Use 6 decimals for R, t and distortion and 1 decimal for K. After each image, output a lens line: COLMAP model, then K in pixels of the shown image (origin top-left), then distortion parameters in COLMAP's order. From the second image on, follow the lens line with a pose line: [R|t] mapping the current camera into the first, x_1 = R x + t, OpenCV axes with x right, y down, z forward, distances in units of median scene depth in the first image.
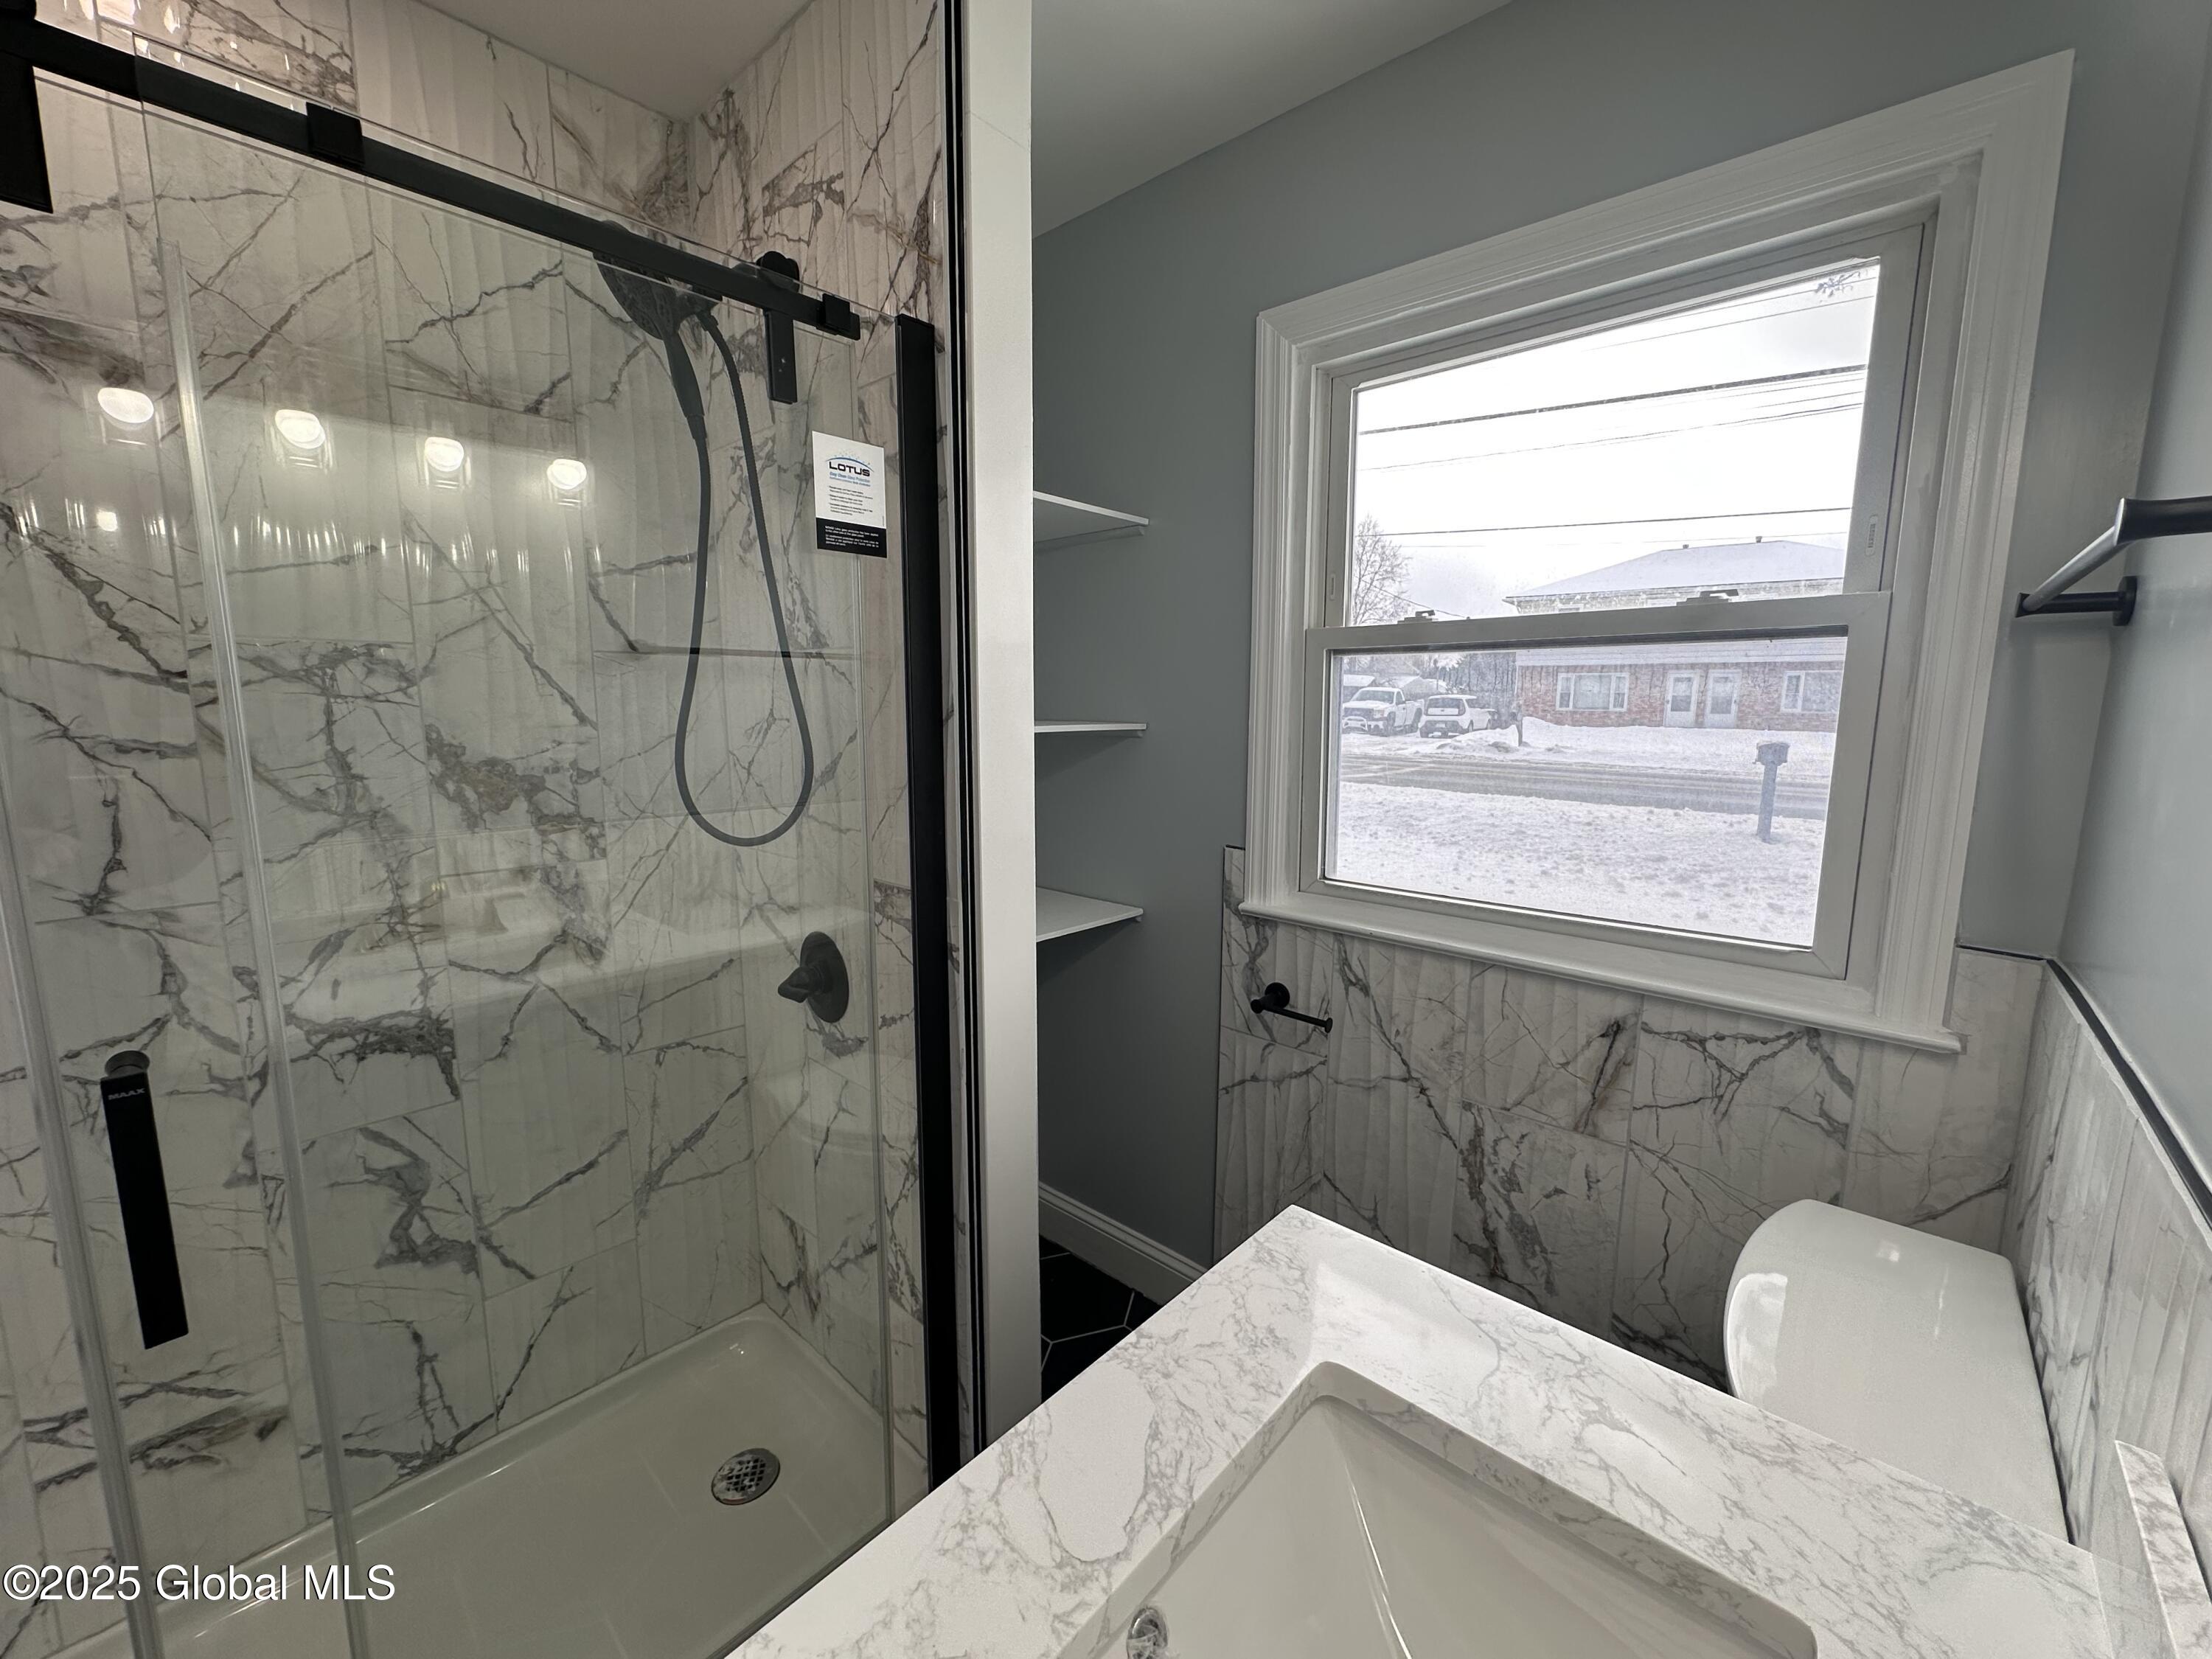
lens RADIAL K [[876.8, 0, 1110.5], [0, 876.8, 829.9], [0, 0, 1]] dist [-0.007155, 0.000603]
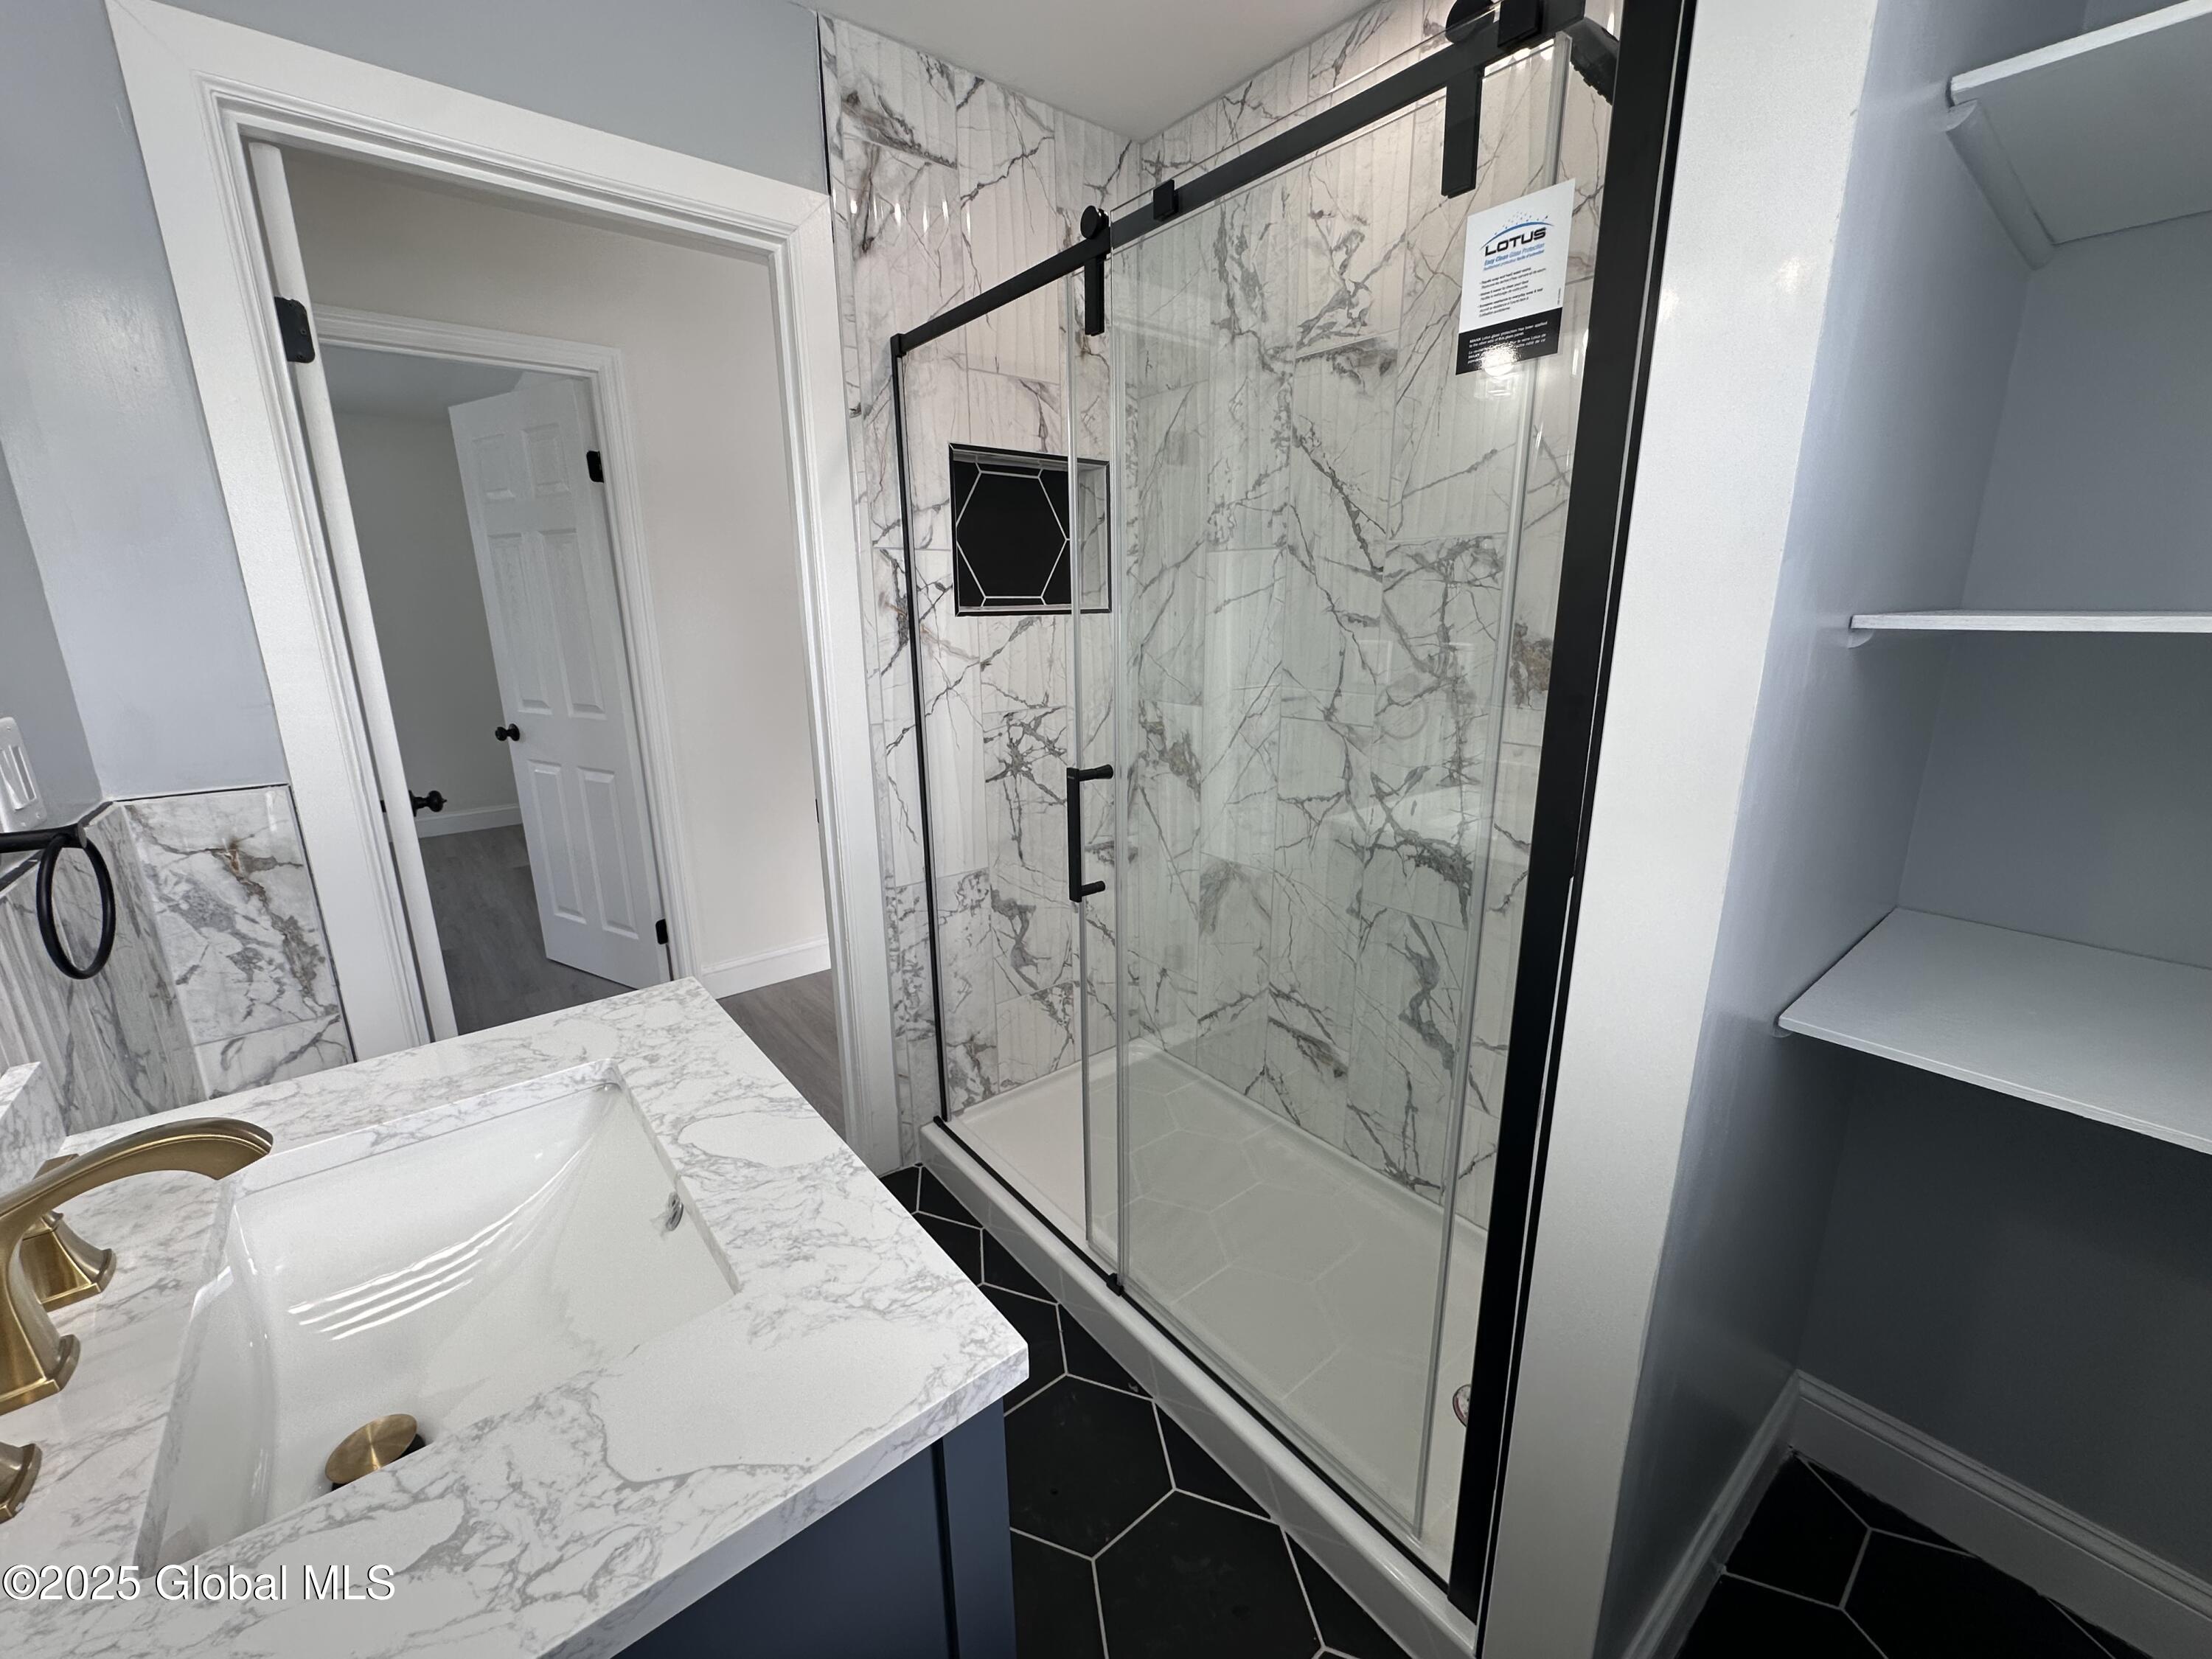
lens RADIAL K [[876.8, 0, 1109.1], [0, 876.8, 825.8], [0, 0, 1]] dist [-0.007155, 0.000603]
pose [[-0.143552, 0.238939, -0.960365, 0.525975], [-0.134743, 0.956660, 0.258158, -0.082576], [0.980427, 0.166461, -0.105136, 0.767280]]
